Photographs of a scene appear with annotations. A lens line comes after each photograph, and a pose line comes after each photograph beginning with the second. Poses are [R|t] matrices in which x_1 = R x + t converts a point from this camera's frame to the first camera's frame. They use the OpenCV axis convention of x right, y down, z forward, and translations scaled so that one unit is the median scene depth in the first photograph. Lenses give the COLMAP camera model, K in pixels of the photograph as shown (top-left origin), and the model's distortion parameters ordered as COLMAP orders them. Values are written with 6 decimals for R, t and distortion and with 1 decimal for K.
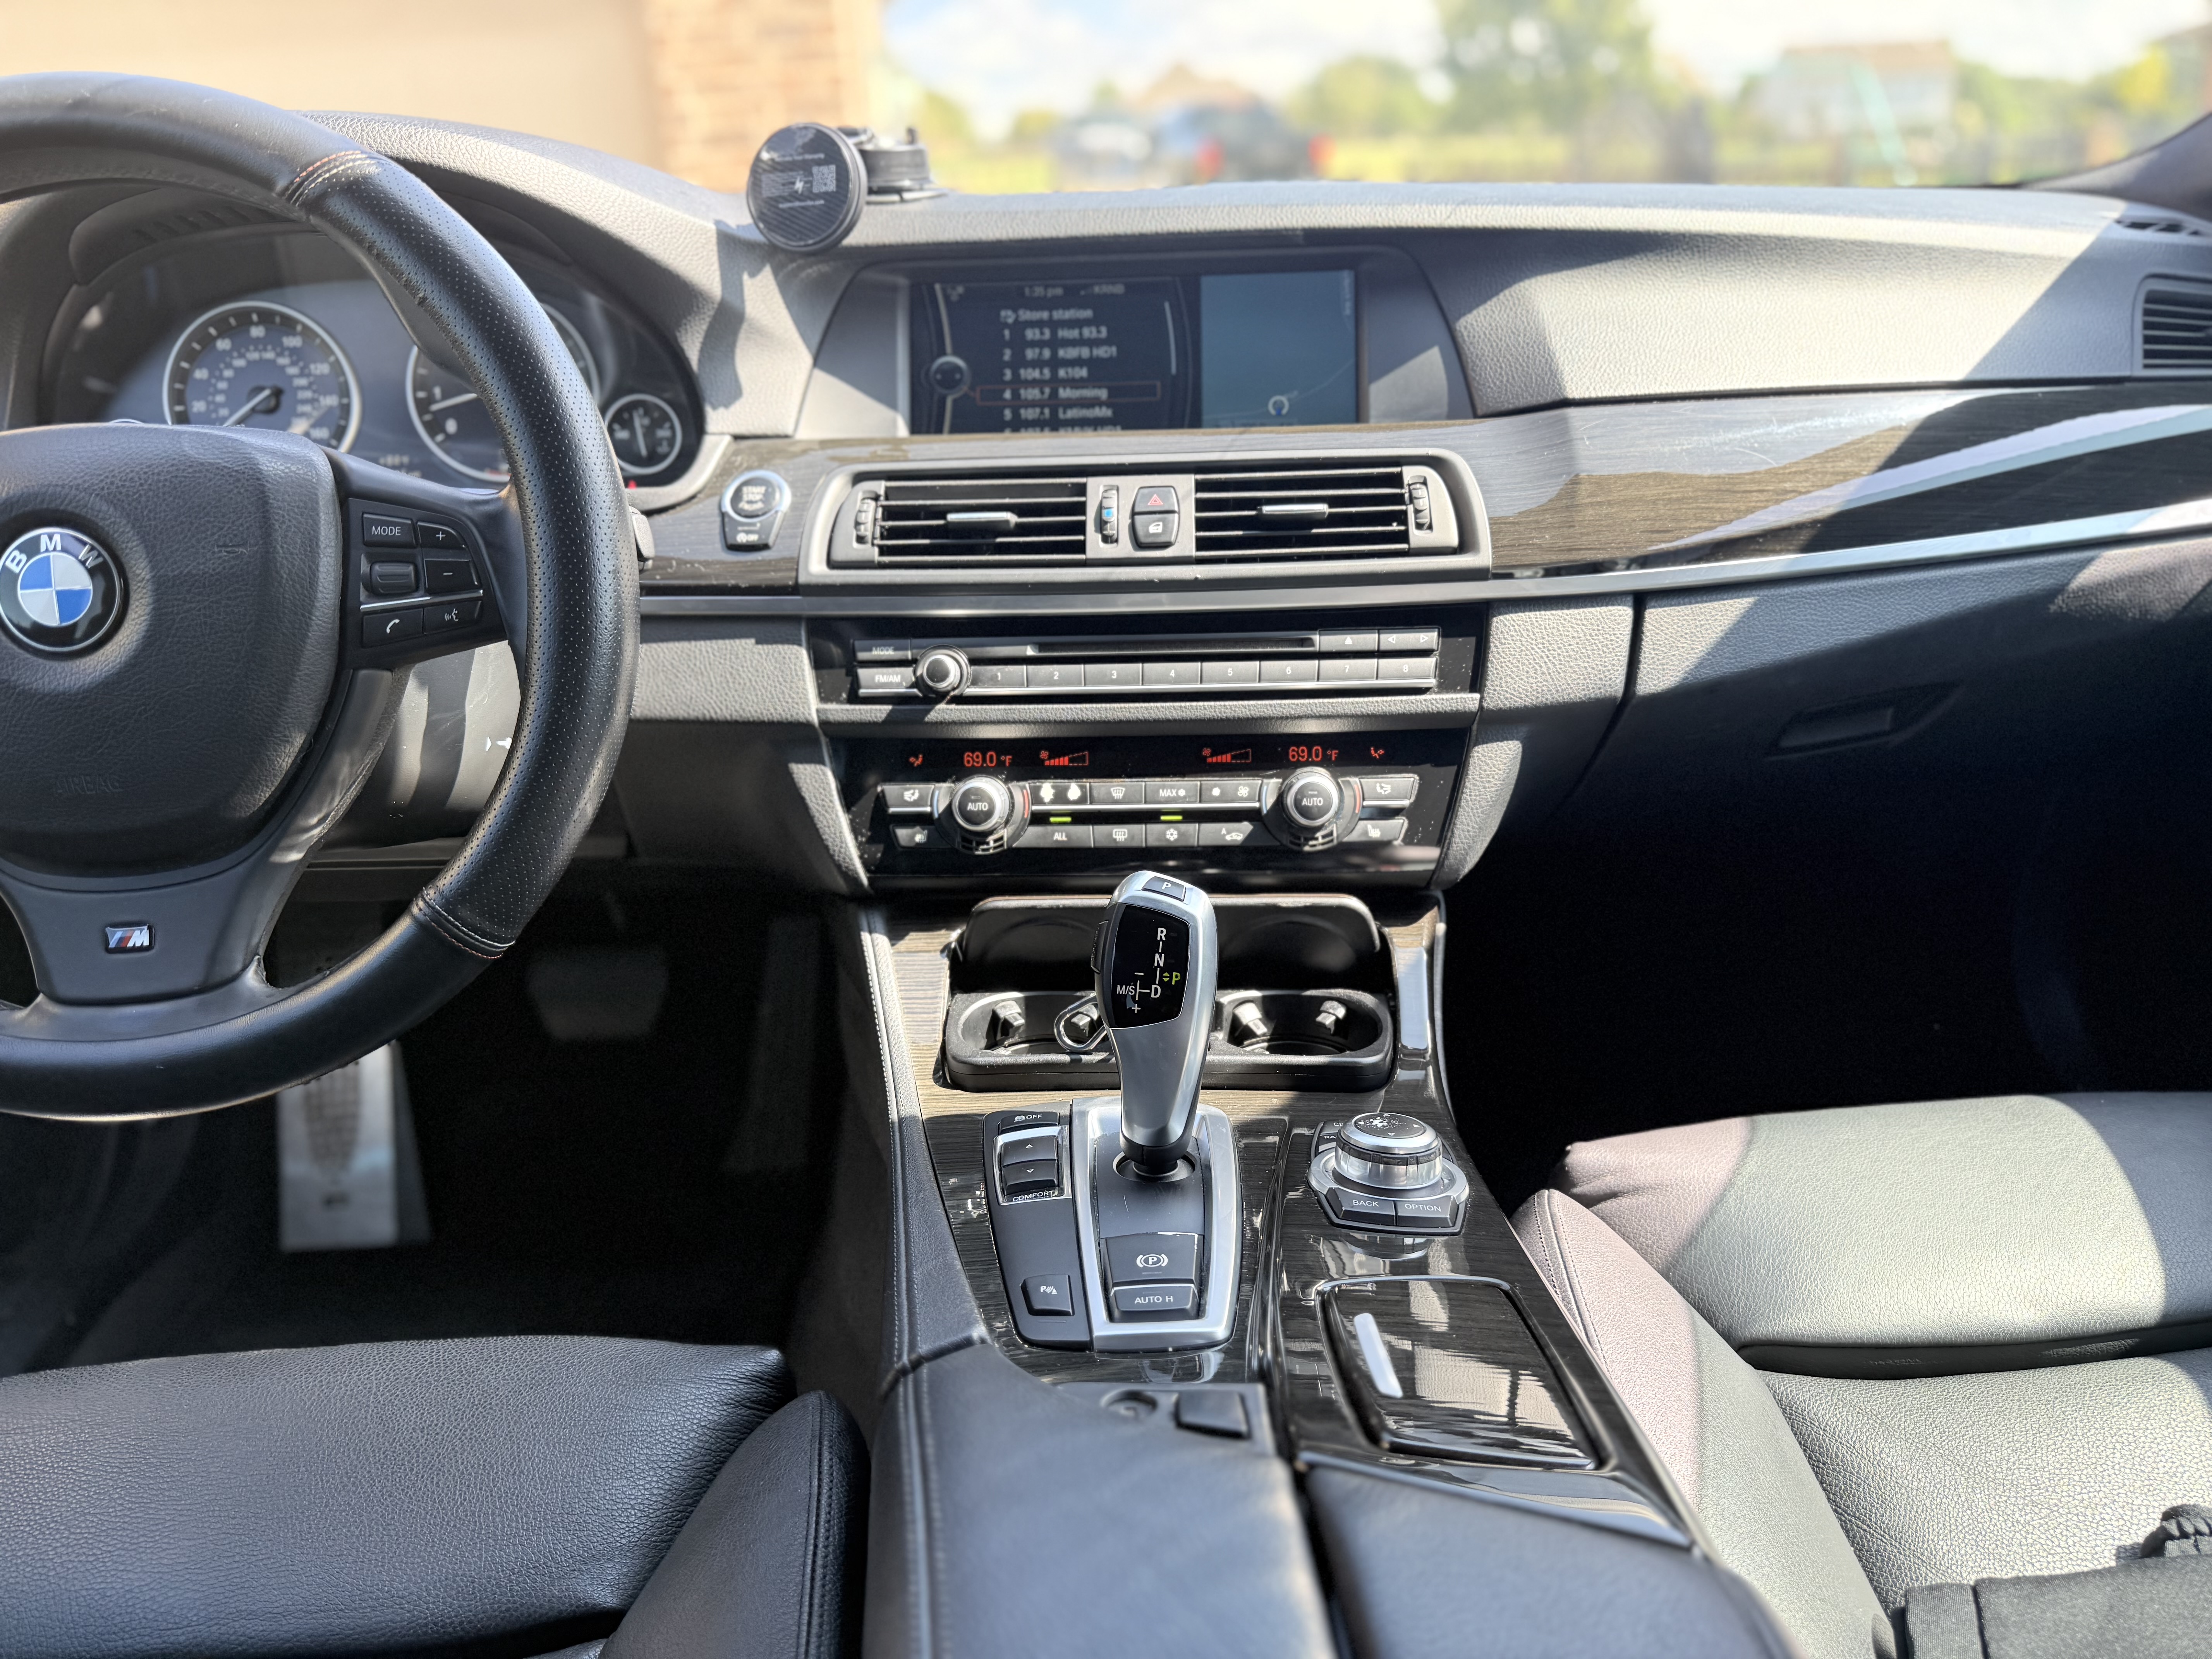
lens RADIAL K [[1588.3, 0, 1125.2], [0, 1588.3, 846.2], [0, 0, 1]] dist [-0.002356, -0.015955]
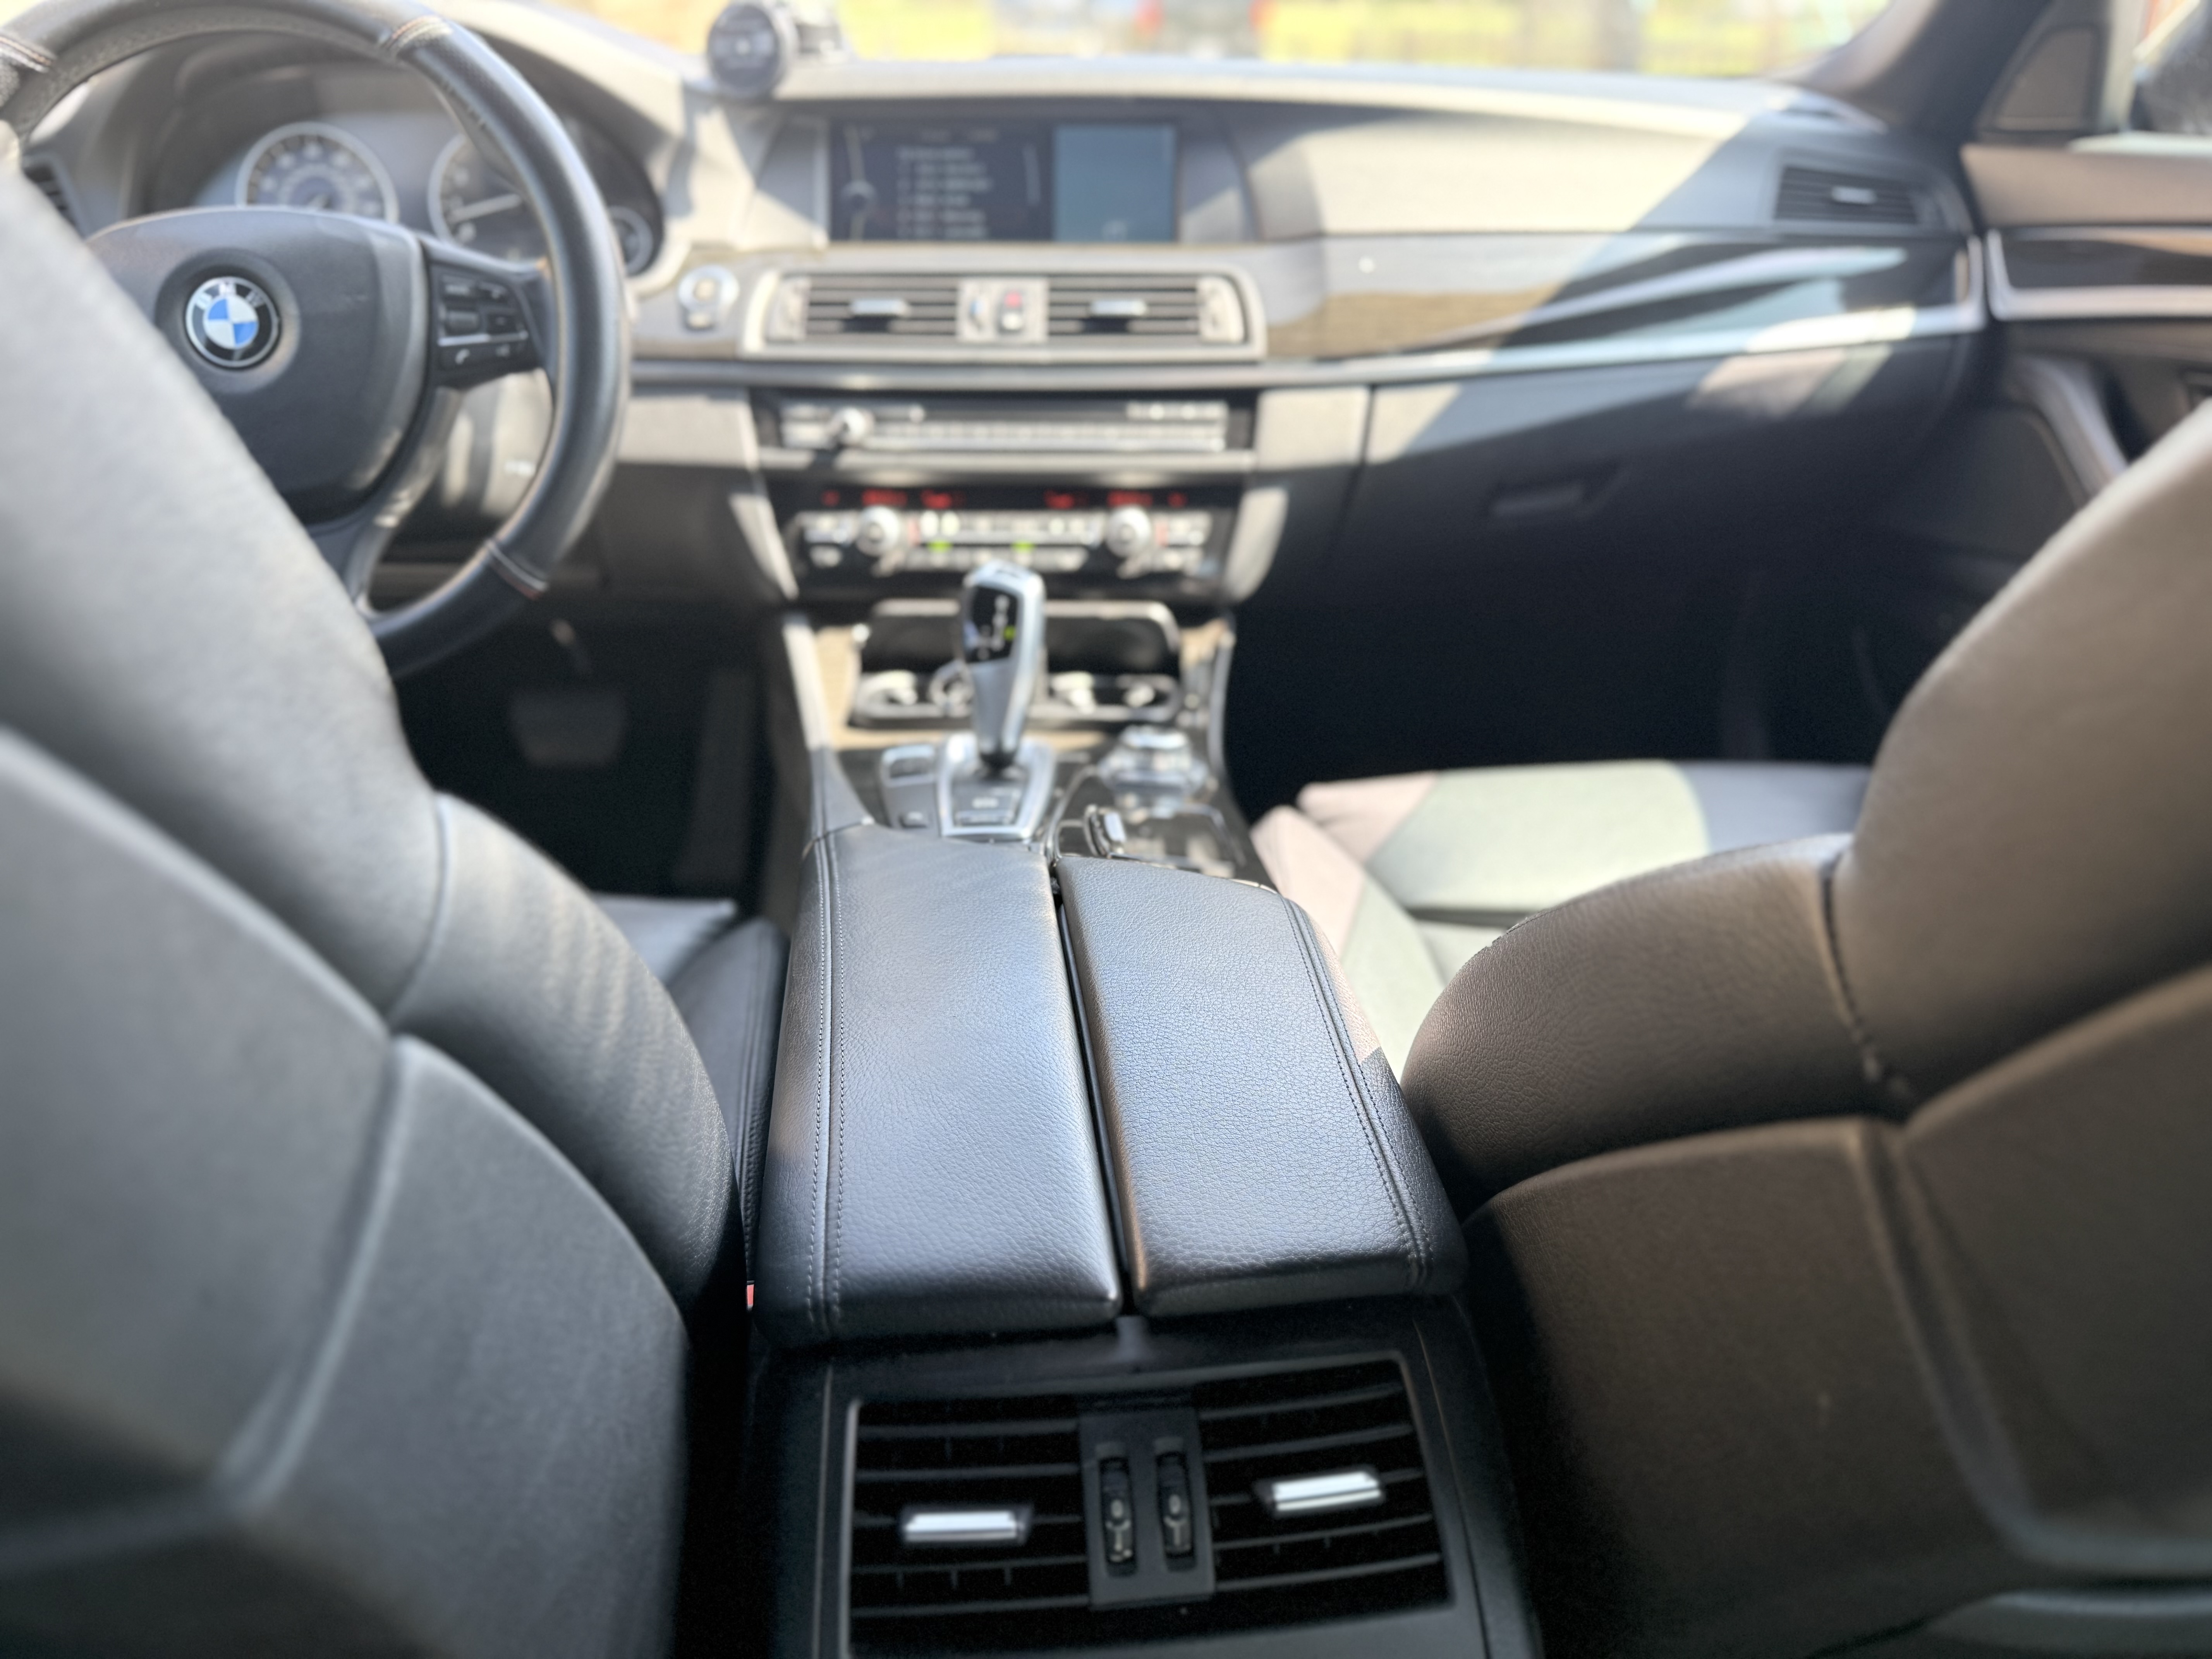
lens RADIAL K [[1588.3, 0, 1103.7], [0, 1588.3, 823.3], [0, 0, 1]] dist [-0.002356, -0.015955]
pose [[0.999210, 0.016882, 0.035990, 0.054442], [-0.019149, 0.997793, 0.063587, 0.132034], [-0.034837, -0.064226, 0.997327, -0.352668]]
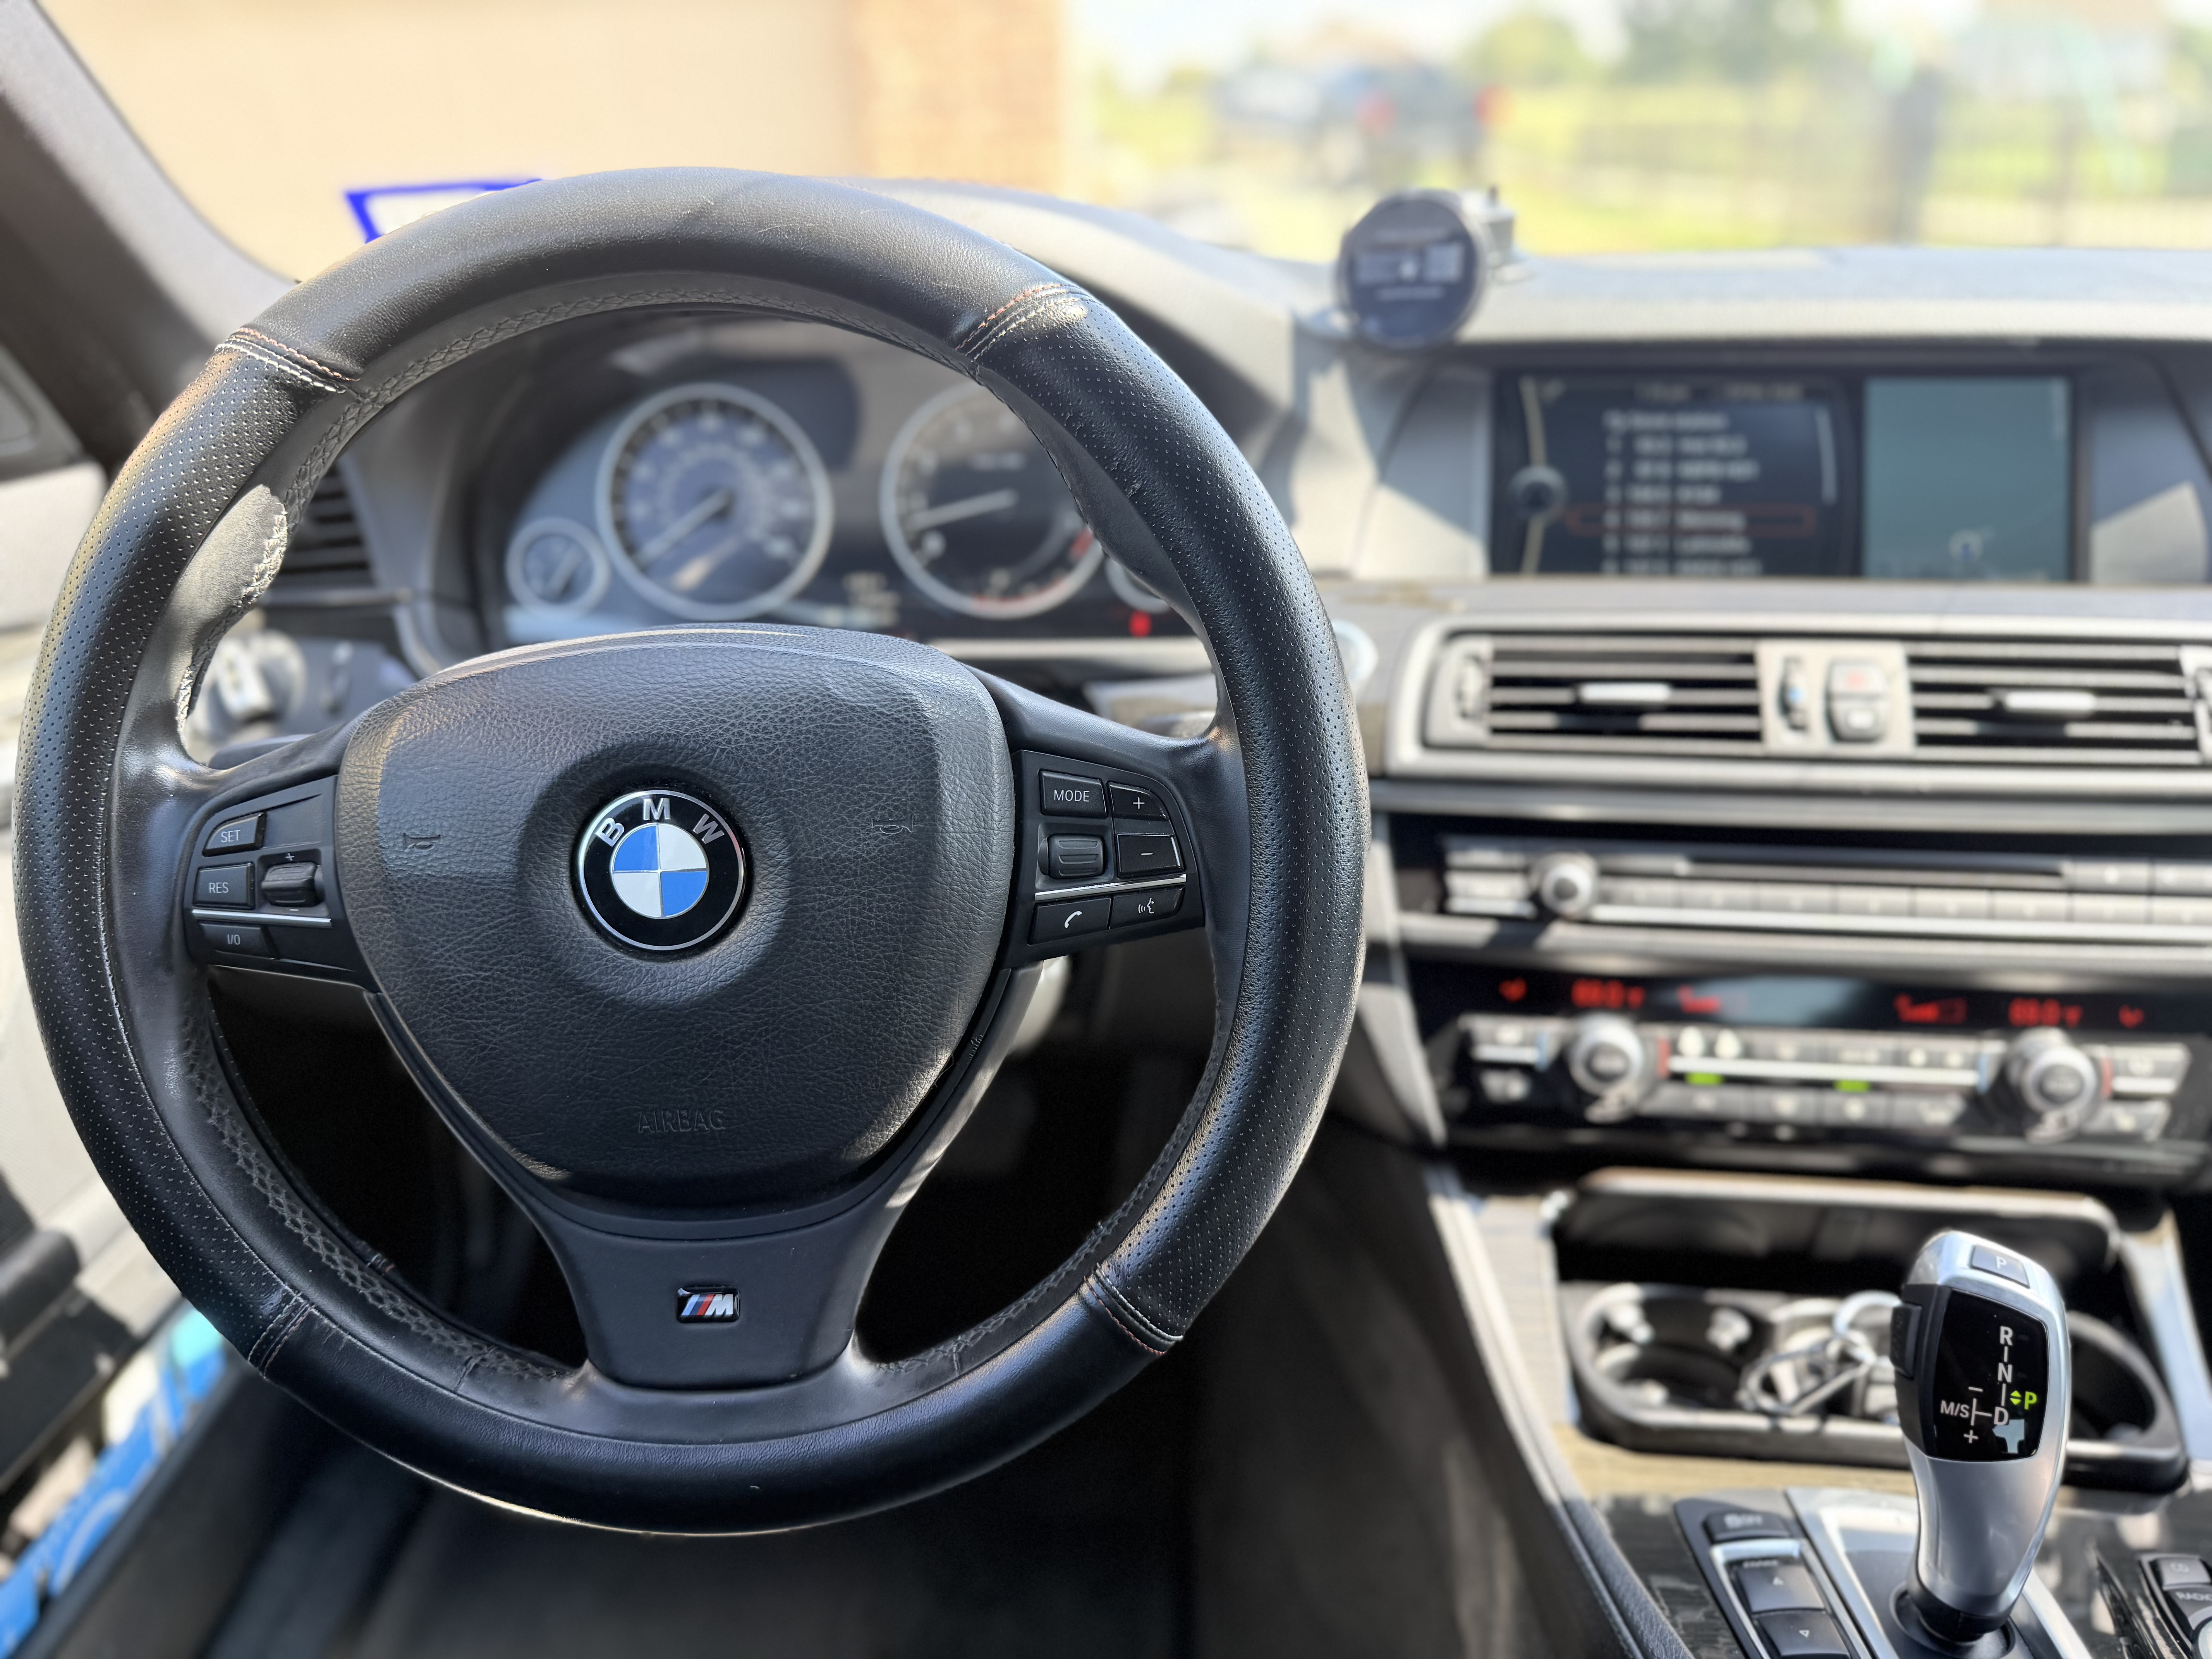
lens RADIAL K [[1588.3, 0, 1088.3], [0, 1588.3, 829.4], [0, 0, 1]] dist [-0.002356, -0.015955]
pose [[0.995021, 0.043673, -0.089584, -0.284582], [-0.042330, 0.998962, 0.016834, -0.142509], [0.090226, -0.012958, 0.995837, 0.185150]]
